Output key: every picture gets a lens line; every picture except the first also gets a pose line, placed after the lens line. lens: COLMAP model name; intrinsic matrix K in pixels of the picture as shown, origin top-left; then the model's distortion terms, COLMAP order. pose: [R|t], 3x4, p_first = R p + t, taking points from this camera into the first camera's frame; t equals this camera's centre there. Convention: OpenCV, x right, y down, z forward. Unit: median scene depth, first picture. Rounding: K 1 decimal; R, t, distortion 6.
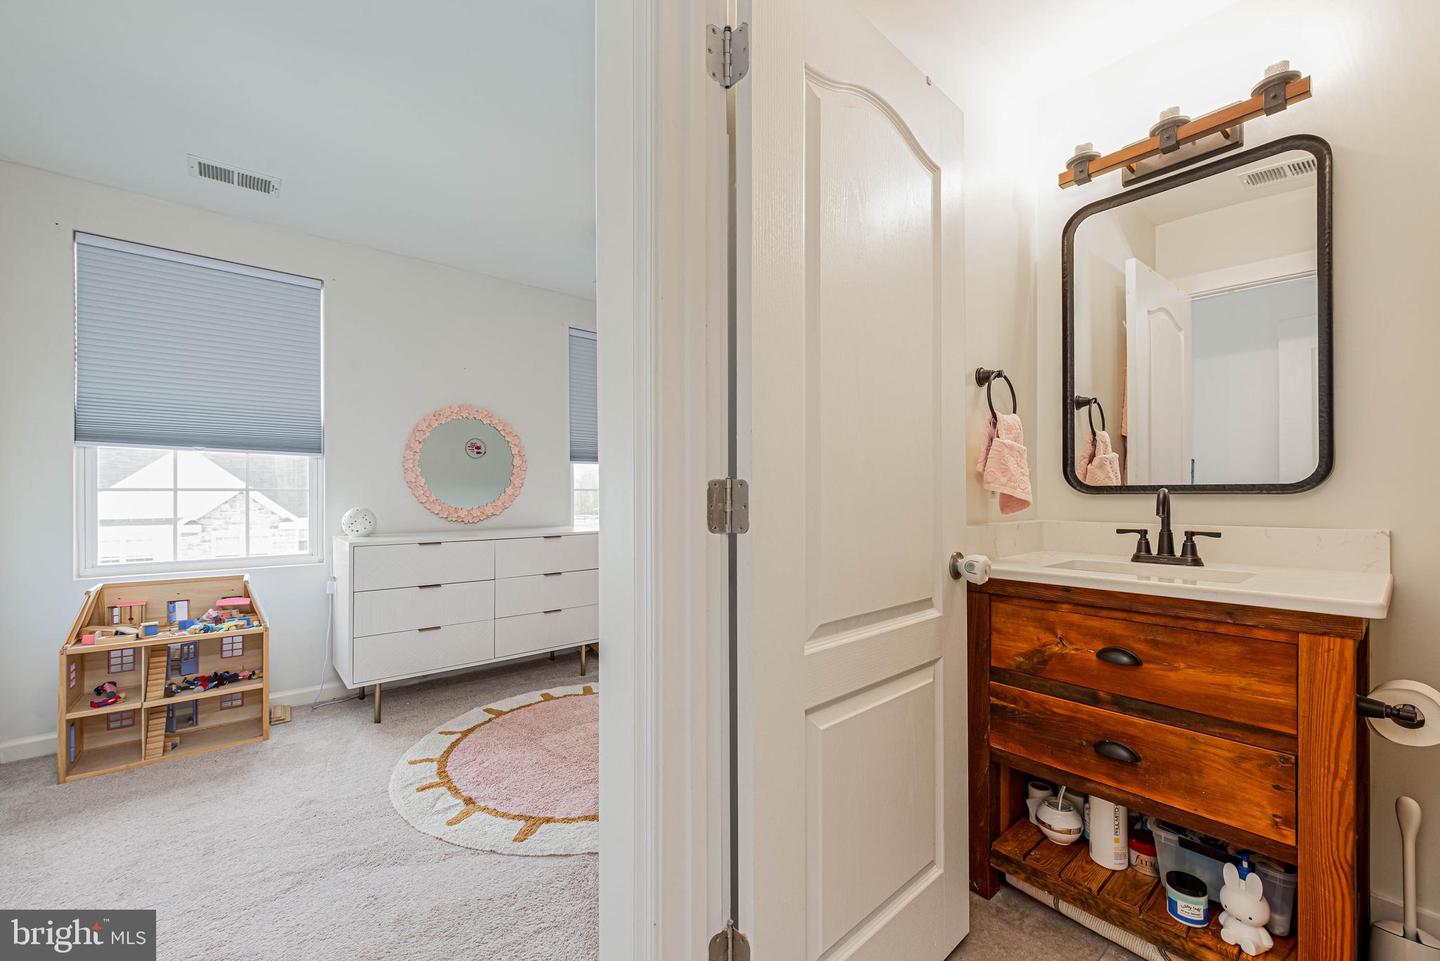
lens RADIAL K [[572.9, 0, 719.4], [0, 572.9, 484.3], [0, 0, 1]] dist [0.001247, -0.000280]
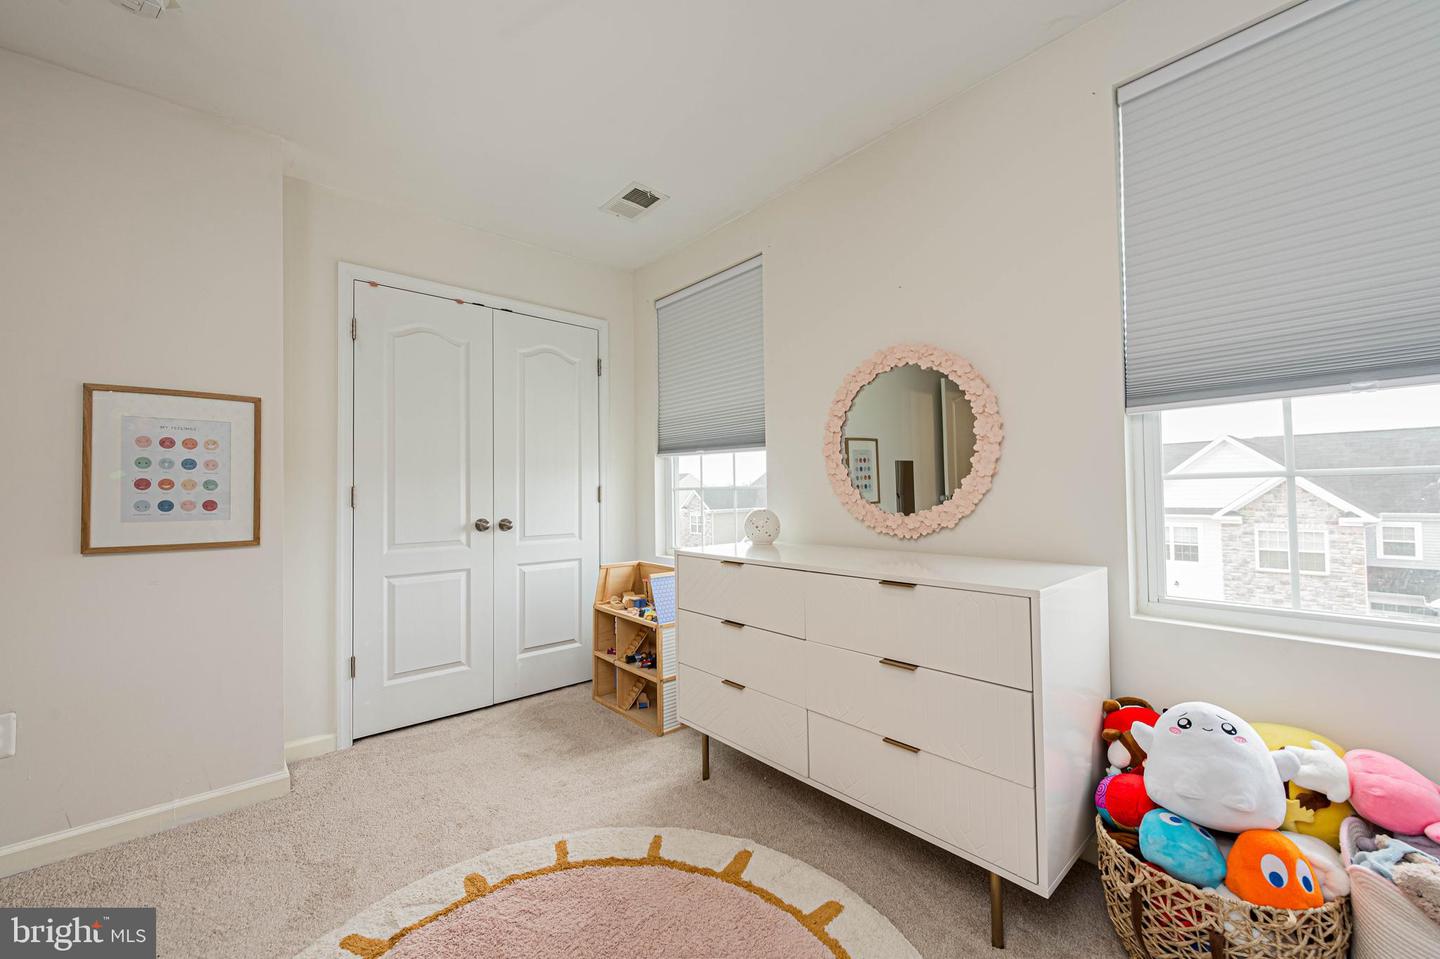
lens RADIAL K [[561.7, 0, 720.6], [0, 561.7, 481.8], [0, 0, 1]] dist [0.000782, -0.000062]
pose [[0.021234, -0.014775, -0.999665, 0.361557], [0.029236, 0.999472, -0.014152, 0.024633], [0.999347, -0.028926, 0.021654, 1.898731]]
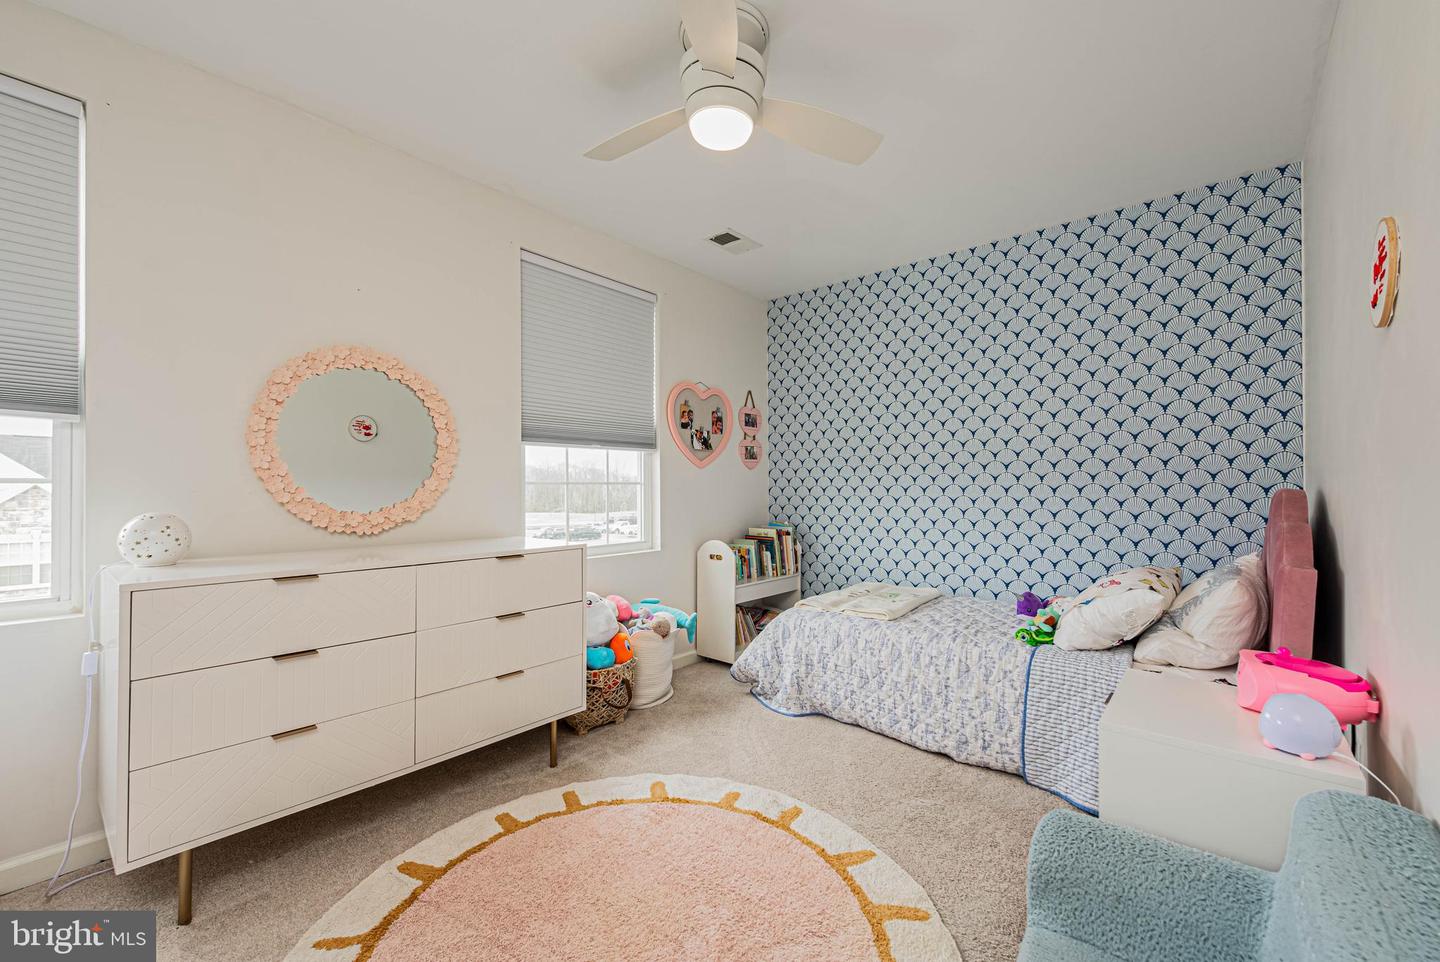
lens RADIAL K [[583.5, 0, 720.0], [0, 583.5, 481.0], [0, 0, 1]] dist [0.002032, -0.000610]
pose [[0.987016, 0.005277, 0.160537, -0.373525], [-0.005375, 0.999986, 0.000177, 0.014350], [-0.160534, -0.001038, 0.987030, 0.732701]]
